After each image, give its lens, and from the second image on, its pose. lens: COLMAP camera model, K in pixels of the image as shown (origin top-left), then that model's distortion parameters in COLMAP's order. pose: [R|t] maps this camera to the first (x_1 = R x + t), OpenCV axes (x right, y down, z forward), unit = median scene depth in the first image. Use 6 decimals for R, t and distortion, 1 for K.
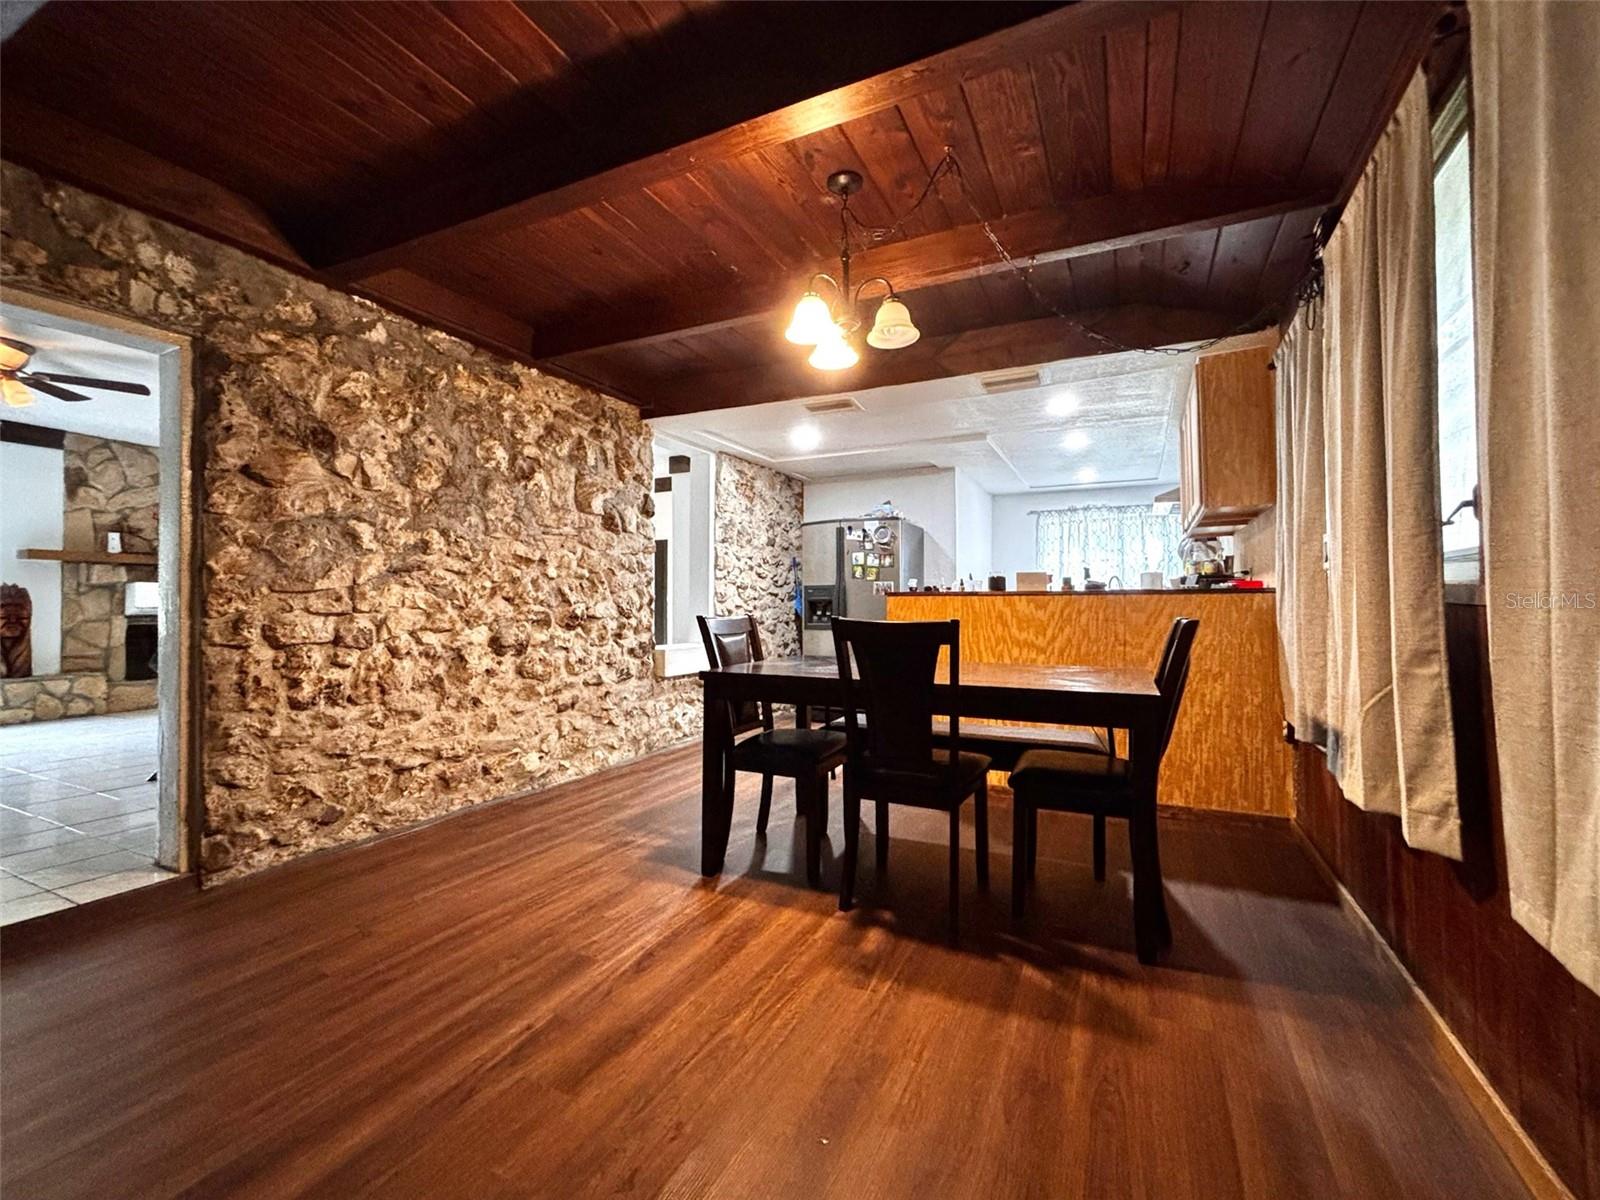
lens RADIAL K [[685.0, 0, 809.6], [0, 685.0, 595.8], [0, 0, 1]] dist [-0.004777, -0.000241]
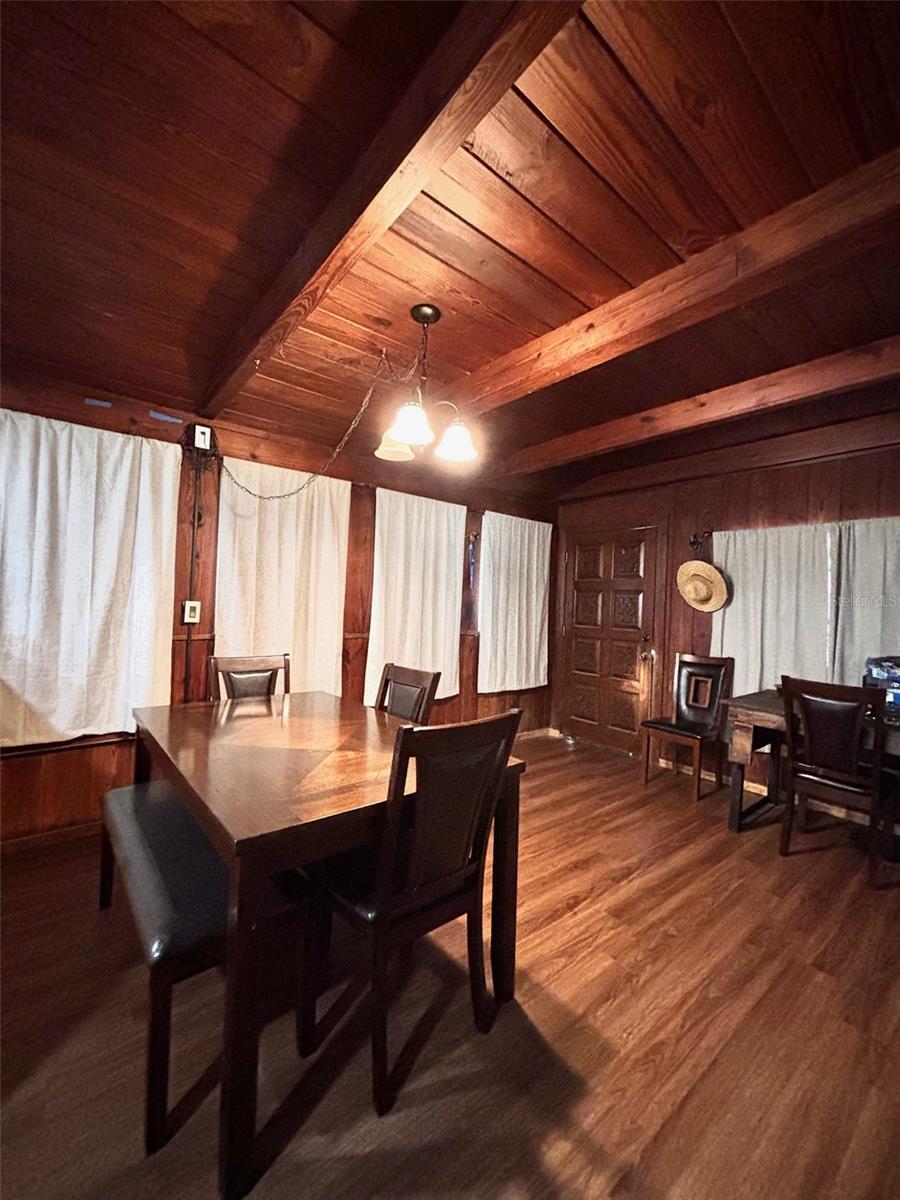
lens RADIAL K [[492.0, 0, 449.6], [0, 492.0, 599.9], [0, 0, 1]] dist [0.003077, 0.000236]
pose [[-0.902686, -0.022853, 0.429694, -0.451644], [-0.039874, 0.998735, -0.030648, -0.094087], [-0.428449, -0.044799, -0.902454, 2.147389]]
